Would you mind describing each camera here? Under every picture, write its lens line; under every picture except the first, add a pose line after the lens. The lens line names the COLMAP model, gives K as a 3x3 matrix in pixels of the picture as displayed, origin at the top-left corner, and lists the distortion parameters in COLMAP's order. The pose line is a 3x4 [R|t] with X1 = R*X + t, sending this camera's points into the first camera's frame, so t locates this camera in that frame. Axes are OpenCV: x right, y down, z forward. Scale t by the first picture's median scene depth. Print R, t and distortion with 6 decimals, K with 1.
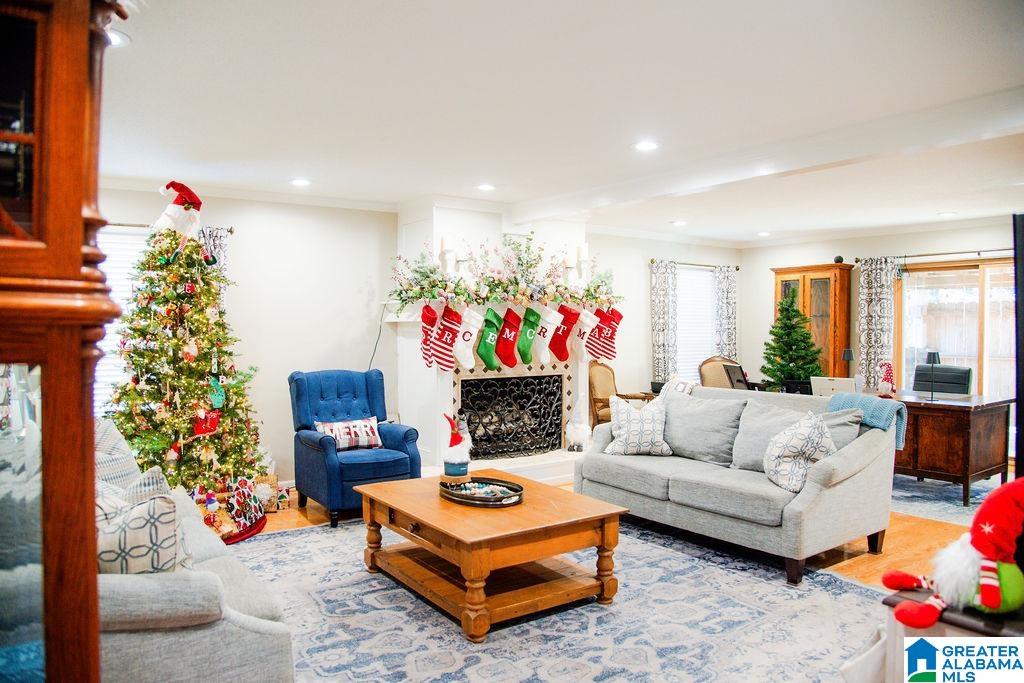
lens RADIAL K [[723.3, 0, 509.4], [0, 723.3, 348.0], [0, 0, 1]] dist [-0.002856, -0.000807]
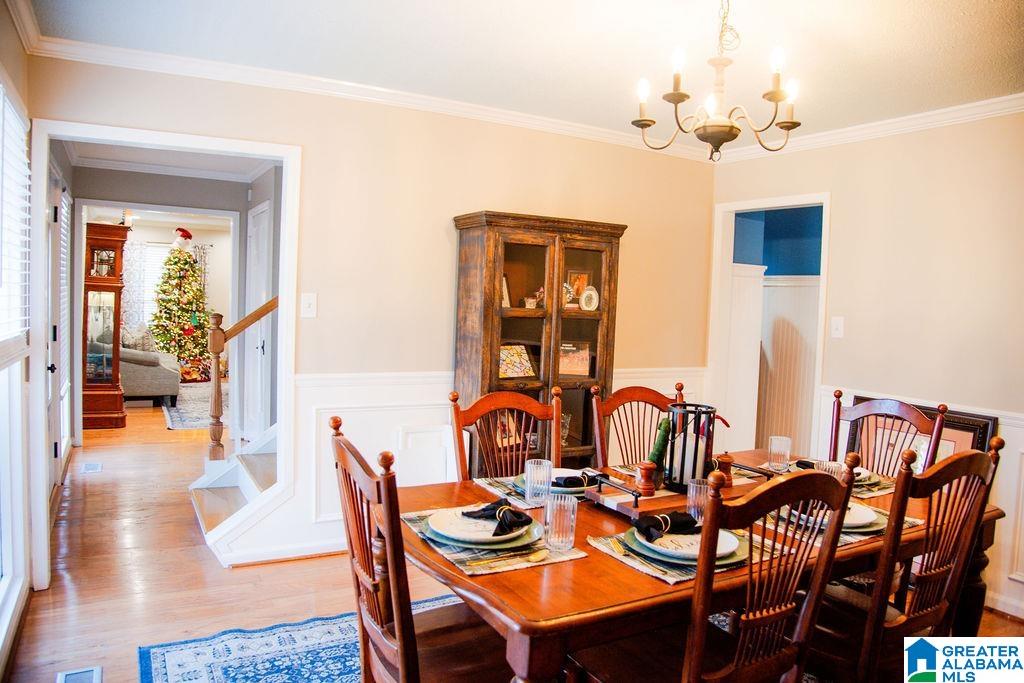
lens RADIAL K [[723.3, 0, 515.0], [0, 723.3, 337.4], [0, 0, 1]] dist [-0.002856, -0.000807]
pose [[0.994406, 0.052988, -0.091375, 0.844119], [-0.051038, 0.998419, 0.023553, 0.013409], [0.092478, -0.018757, 0.995538, -1.232124]]
